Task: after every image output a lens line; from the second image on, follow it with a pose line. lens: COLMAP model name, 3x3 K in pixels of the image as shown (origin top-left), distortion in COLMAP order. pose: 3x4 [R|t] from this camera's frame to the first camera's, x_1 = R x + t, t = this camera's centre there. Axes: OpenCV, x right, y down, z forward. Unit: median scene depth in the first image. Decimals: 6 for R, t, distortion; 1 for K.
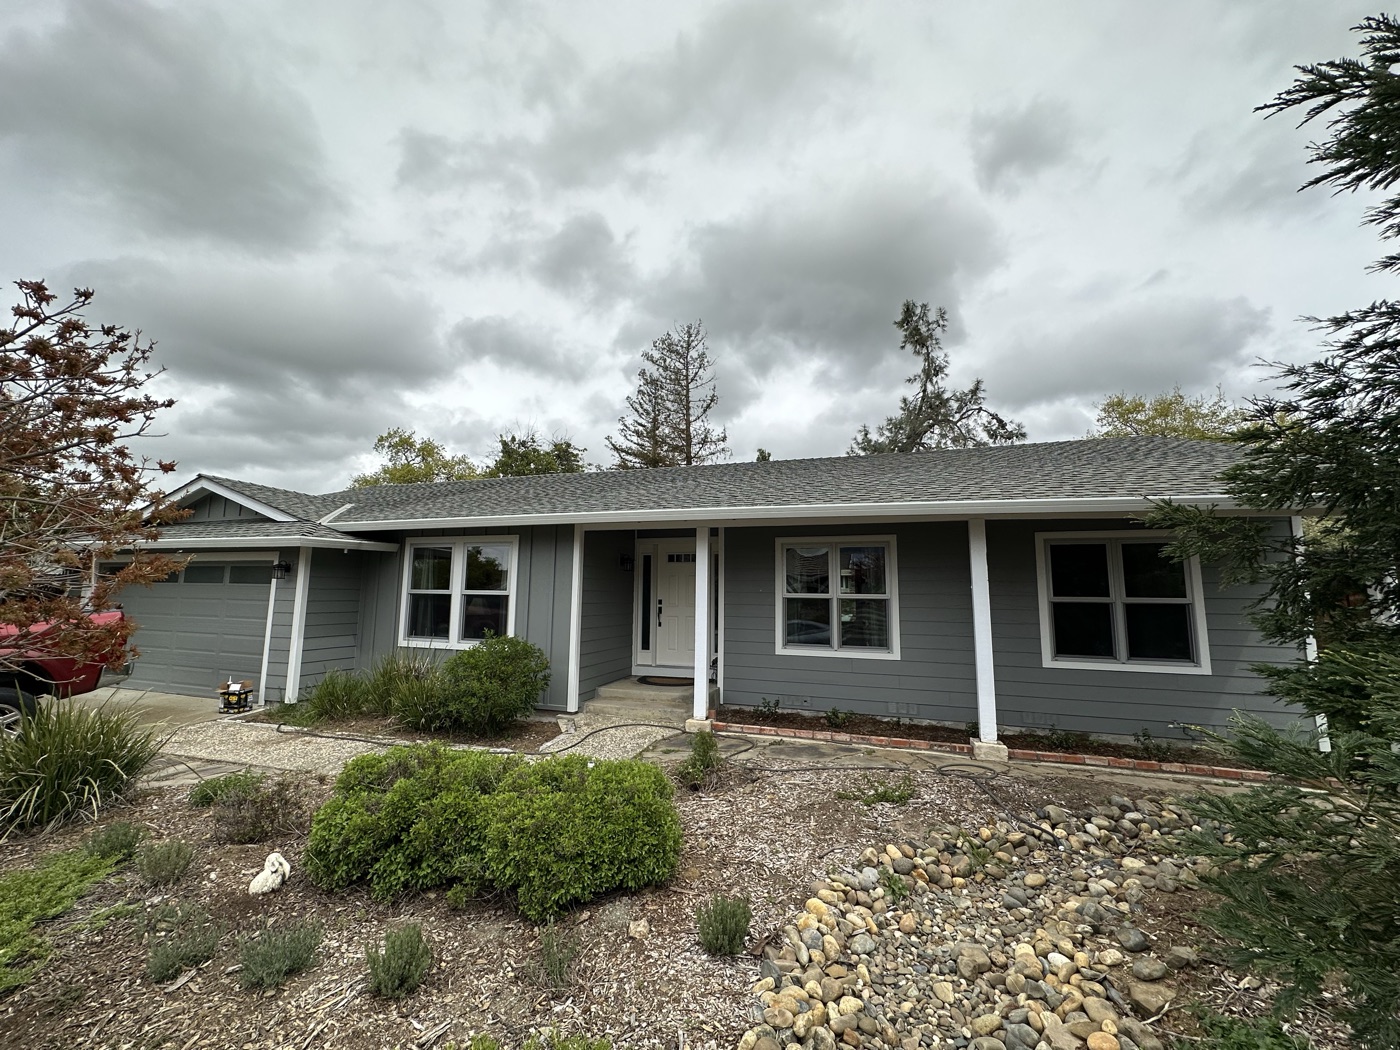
lens RADIAL K [[558.5, 0, 697.9], [0, 558.5, 524.9], [0, 0, 1]] dist [-0.001540, 0.001220]
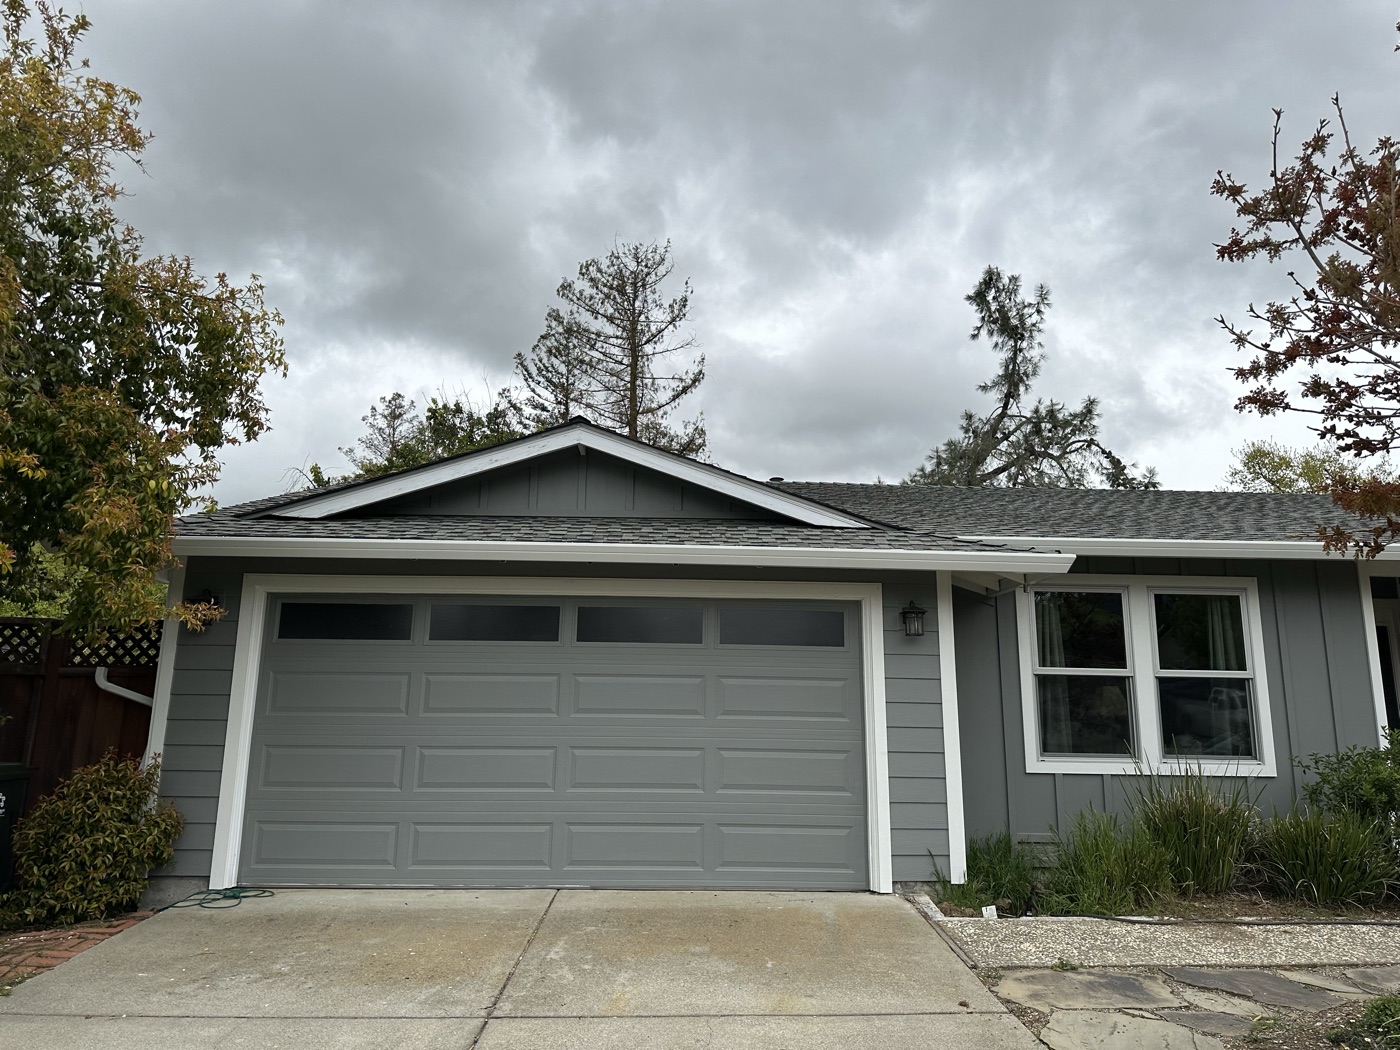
lens RADIAL K [[983.2, 0, 701.3], [0, 983.2, 526.0], [0, 0, 1]] dist [0.063617, -0.070626]
pose [[0.936999, 0.072580, 0.341710, -1.393894], [-0.043280, 0.994761, -0.092612, 0.098543], [-0.346642, 0.071988, 0.935231, 0.235390]]
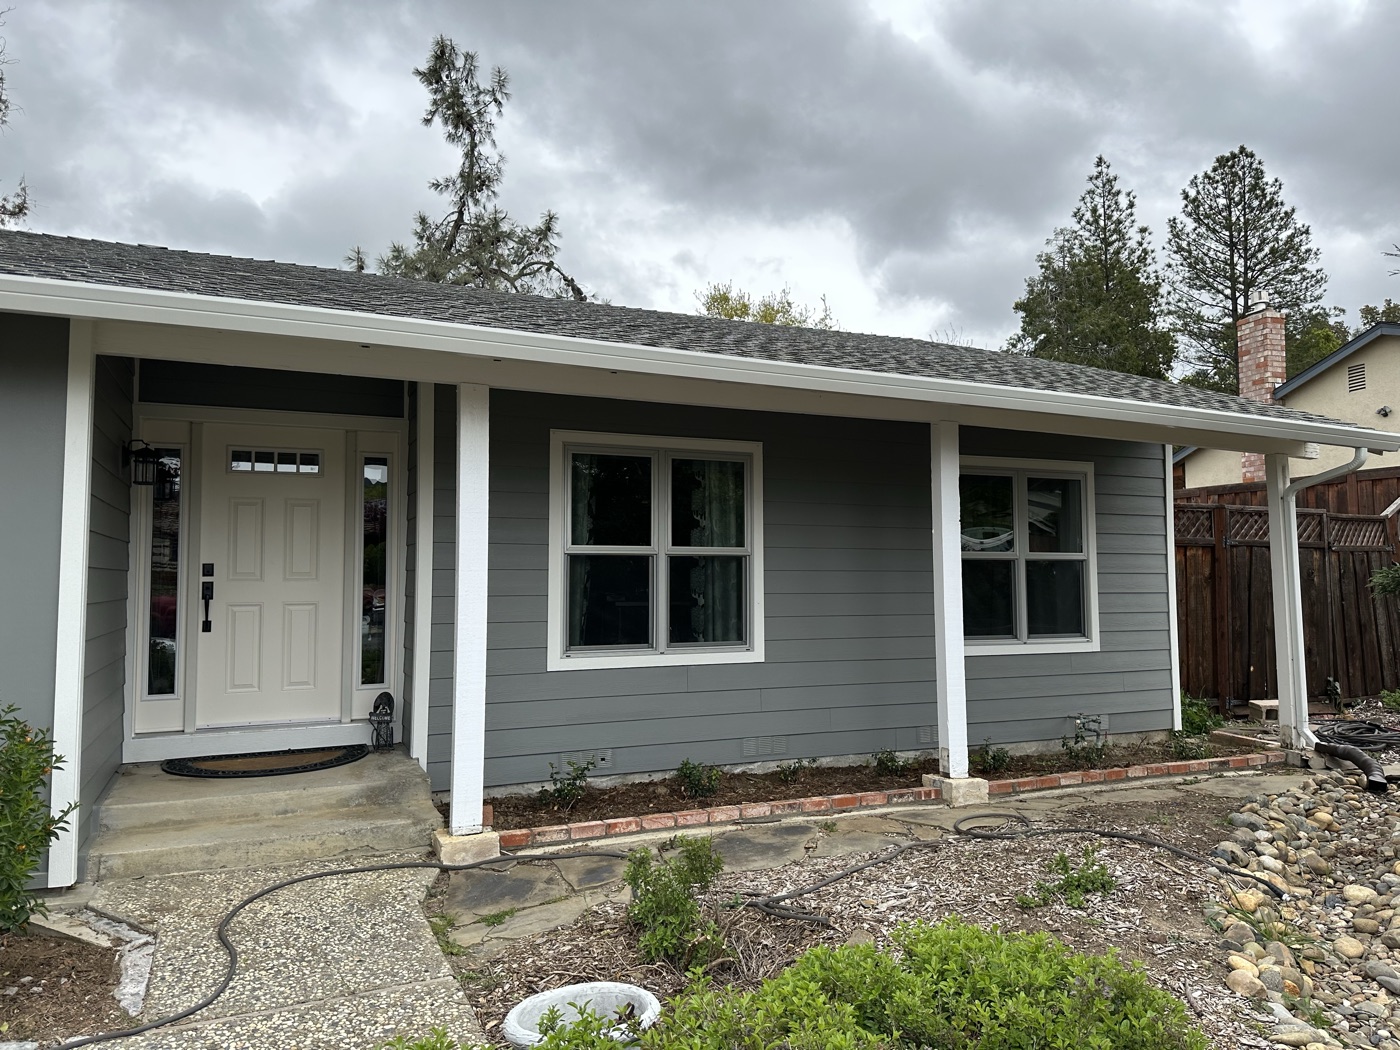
lens RADIAL K [[983.2, 0, 707.7], [0, 983.2, 522.2], [0, 0, 1]] dist [0.063617, -0.070626]
pose [[0.733366, 0.026733, 0.679308, -0.369750], [-0.072893, 0.996558, 0.039476, 0.066275], [-0.675914, -0.078467, 0.732791, 0.327026]]
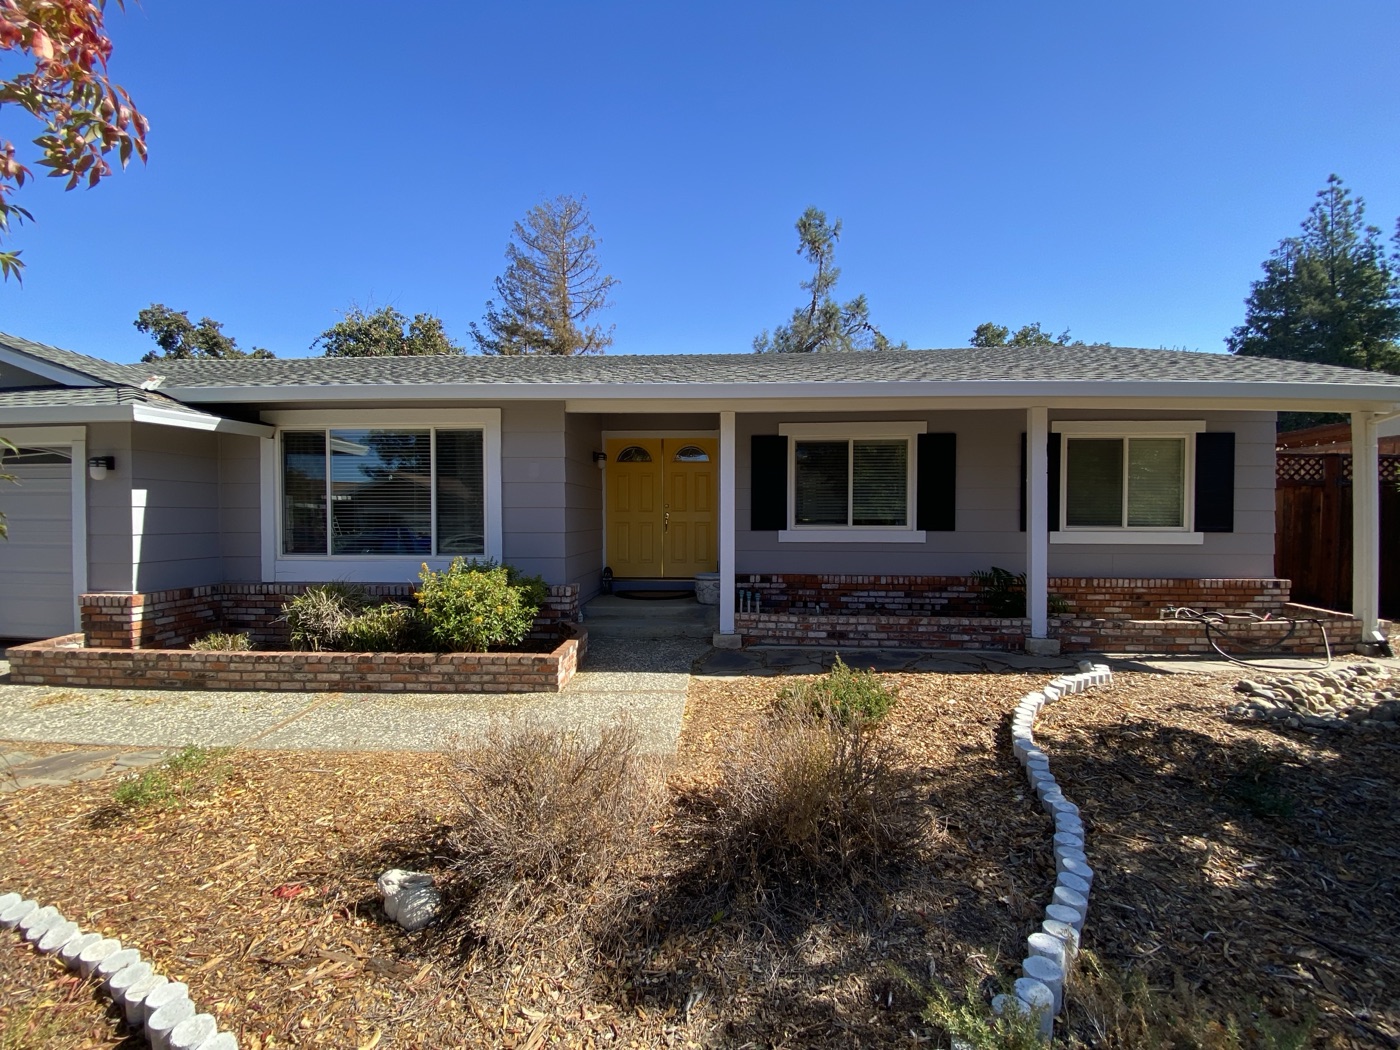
lens RADIAL K [[570.4, 0, 704.6], [0, 570.4, 525.7], [0, 0, 1]] dist [-0.001679, -0.008118]
pose [[0.963487, -0.015175, 0.267325, -0.254621], [-0.023933, 0.989516, 0.142430, 0.053974], [-0.266683, -0.143627, 0.953022, 0.186767]]
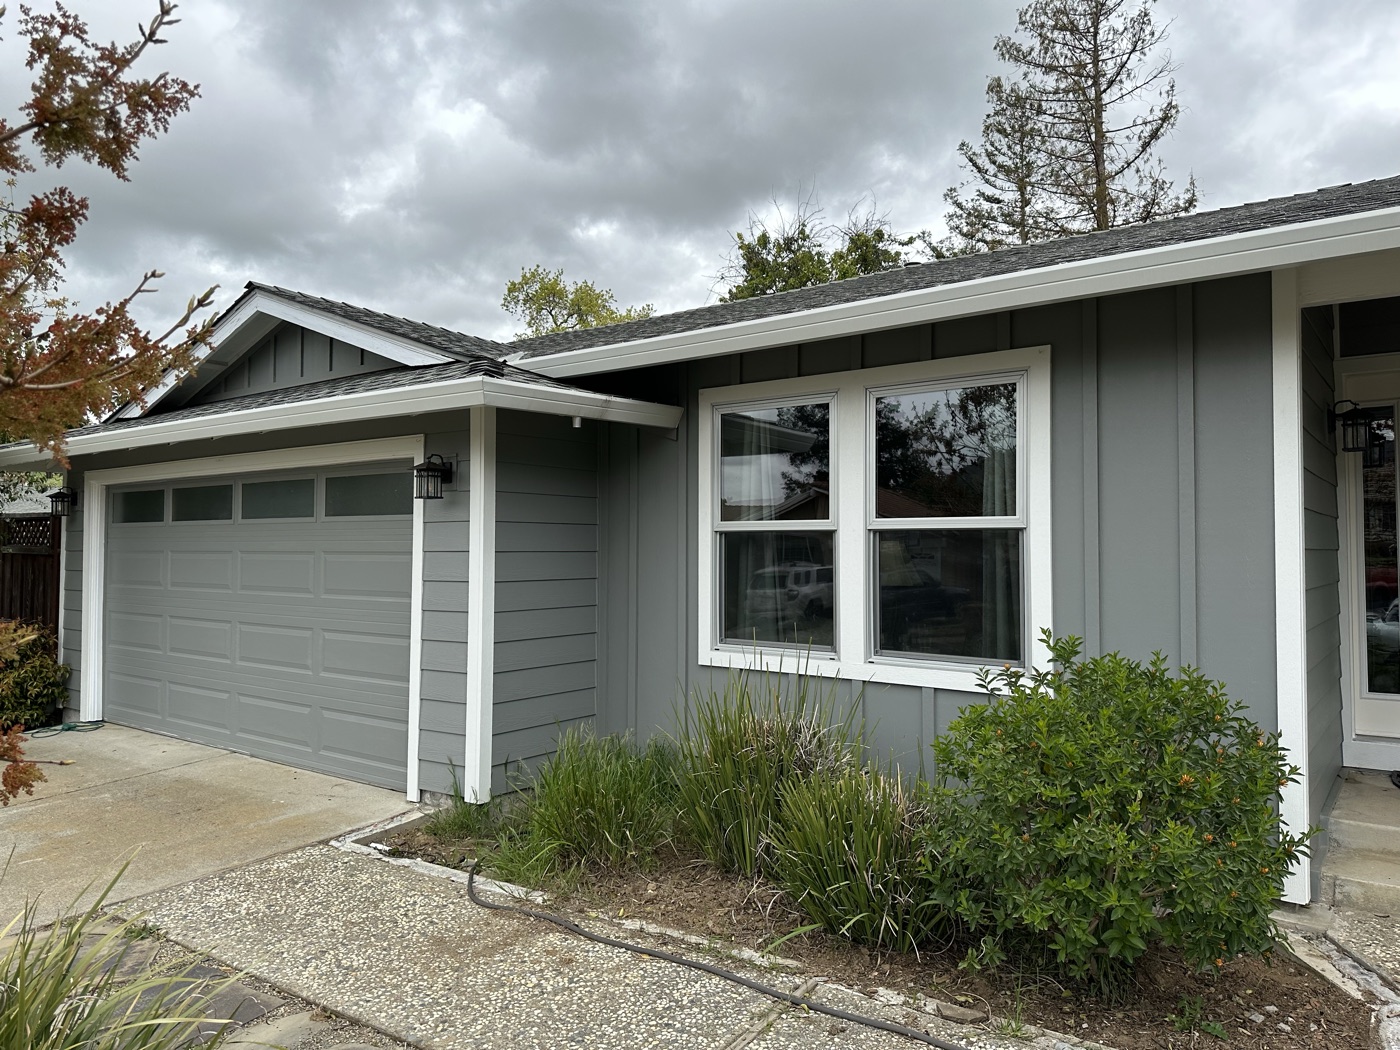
lens RADIAL K [[983.2, 0, 704.2], [0, 983.2, 523.6], [0, 0, 1]] dist [0.063617, -0.070626]
pose [[0.949034, -0.019067, -0.314597, -0.372219], [0.048185, 0.995212, 0.085040, 0.070360], [0.311469, -0.095865, 0.945408, 0.423650]]
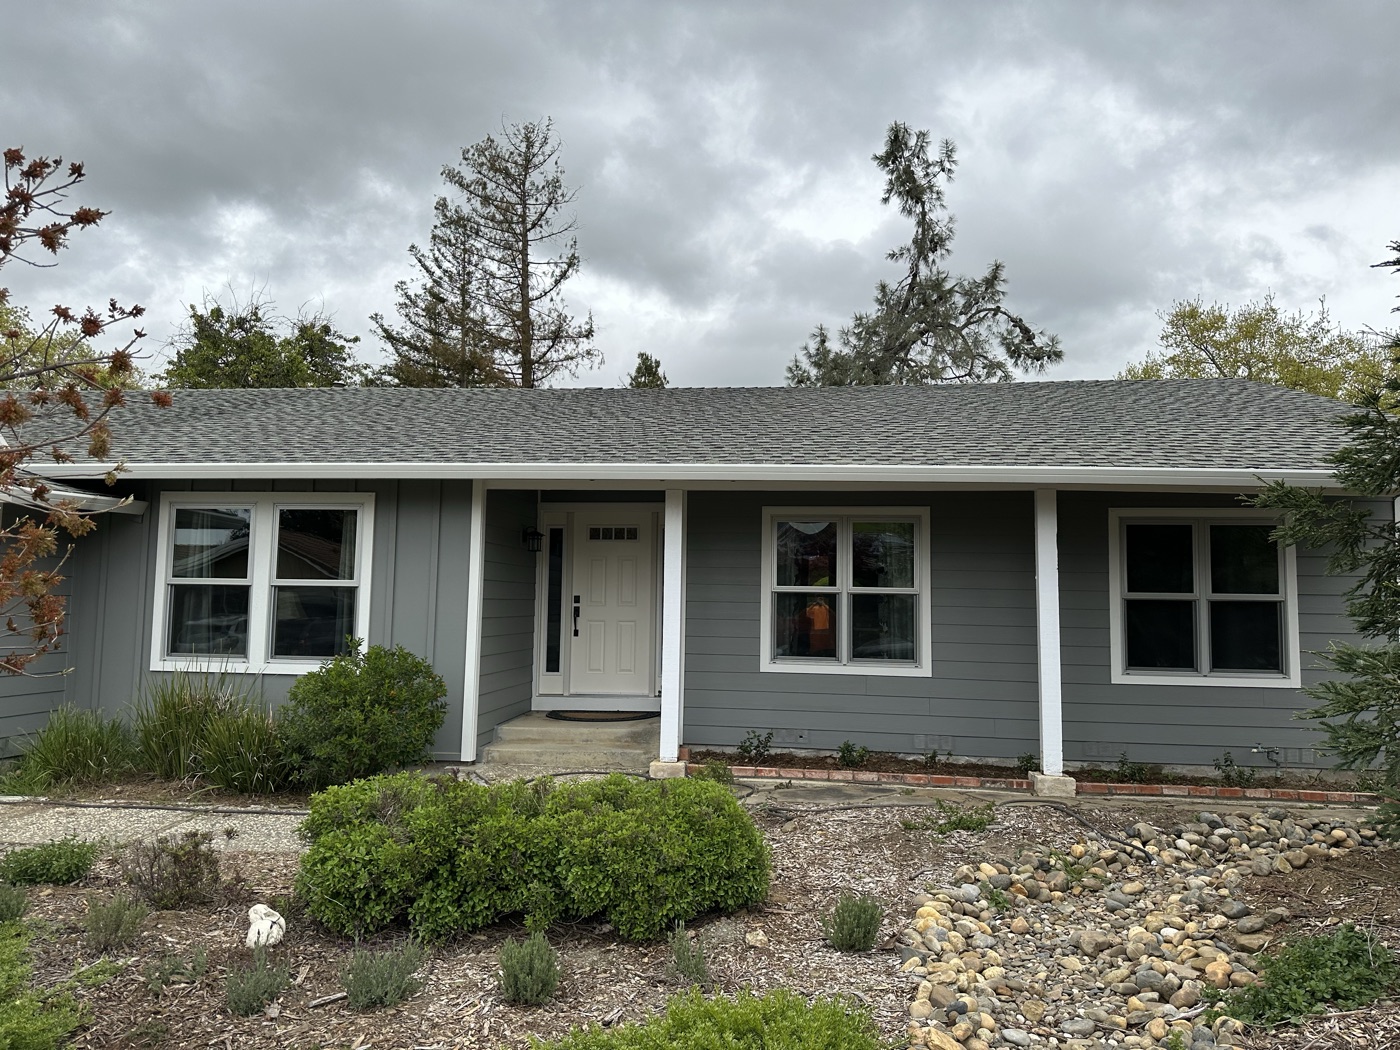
lens RADIAL K [[983.2, 0, 704.6], [0, 983.2, 525.8], [0, 0, 1]] dist [0.063617, -0.070626]
pose [[0.978360, 0.019367, 0.206001, -0.206502], [-0.028984, 0.998621, 0.043770, -0.005563], [-0.204869, -0.048794, 0.977572, -0.203359]]
